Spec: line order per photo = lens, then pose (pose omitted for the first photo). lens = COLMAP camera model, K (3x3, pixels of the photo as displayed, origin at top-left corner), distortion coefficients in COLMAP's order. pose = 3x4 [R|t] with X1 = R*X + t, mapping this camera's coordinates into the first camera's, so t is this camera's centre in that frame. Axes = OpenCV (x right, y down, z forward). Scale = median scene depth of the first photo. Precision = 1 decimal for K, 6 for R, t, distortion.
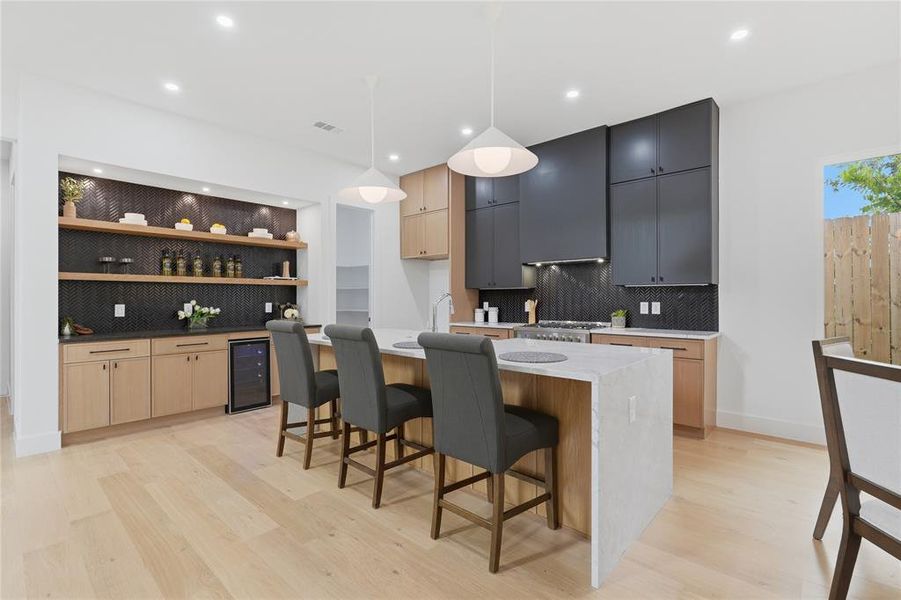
lens RADIAL K [[419.1, 0, 445.4], [0, 419.1, 298.5], [0, 0, 1]] dist [0.008062, -0.000197]
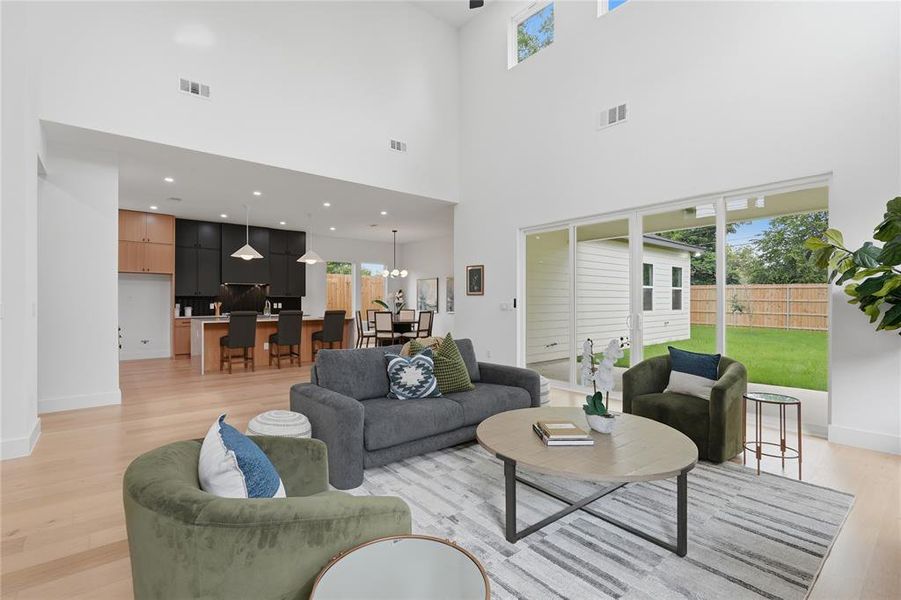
lens RADIAL K [[419.1, 0, 447.5], [0, 419.1, 299.9], [0, 0, 1]] dist [0.008062, -0.000197]
pose [[0.141827, 0.005448, 0.989876, -1.593130], [-0.000943, 0.999985, -0.005369, 0.002261], [-0.989891, -0.000172, 0.141830, -0.278491]]
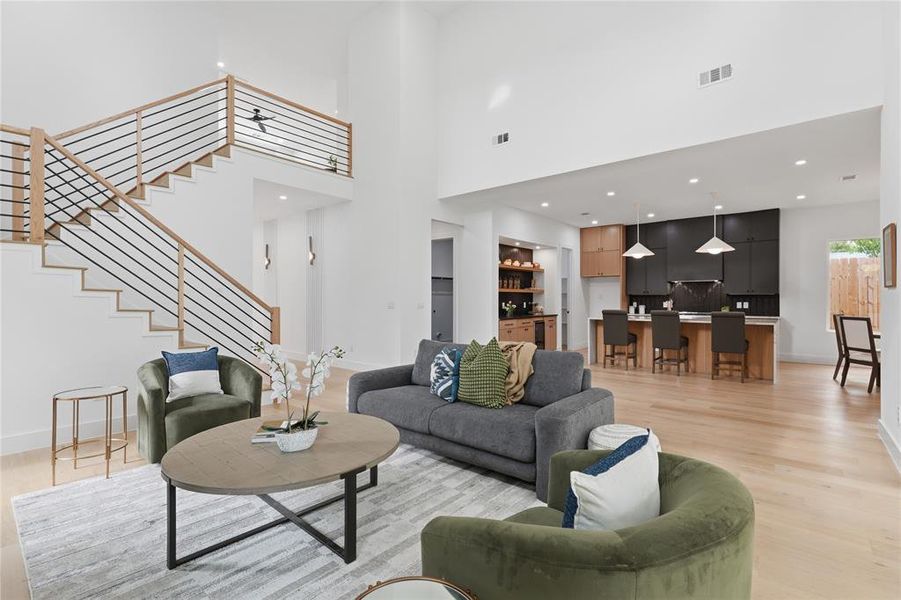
lens RADIAL K [[419.1, 0, 446.5], [0, 419.1, 300.1], [0, 0, 1]] dist [0.008062, -0.000197]
pose [[0.999426, 0.001461, 0.033841, -0.893114], [-0.001501, 0.999998, 0.001151, -0.001288], [-0.033840, -0.001201, 0.999427, -0.861113]]
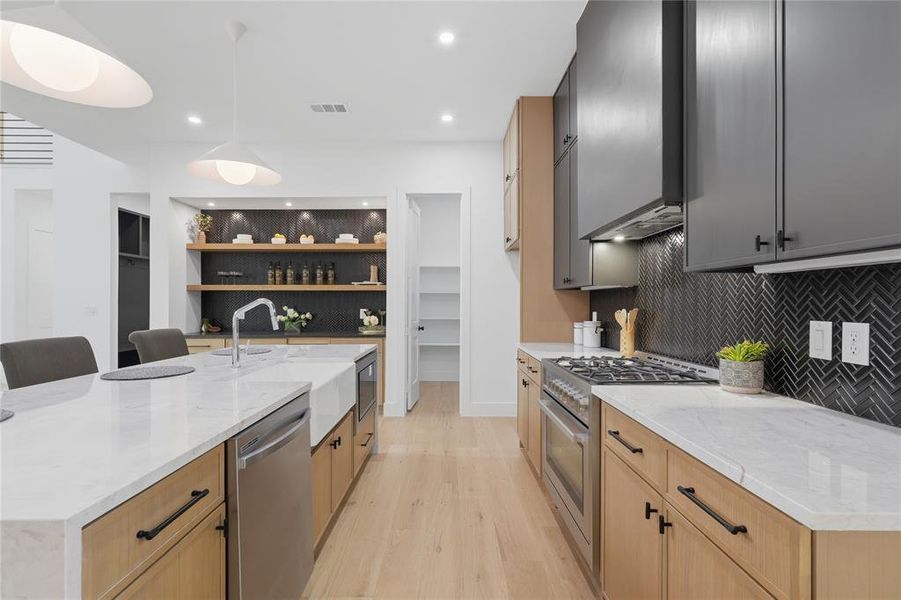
lens RADIAL K [[419.1, 0, 448.8], [0, 419.1, 304.9], [0, 0, 1]] dist [0.008062, -0.000197]
pose [[0.668263, 0.003859, -0.743915, 0.475702], [-0.002166, 0.999992, 0.003242, -0.003088], [0.743922, -0.000556, 0.668267, 0.538448]]
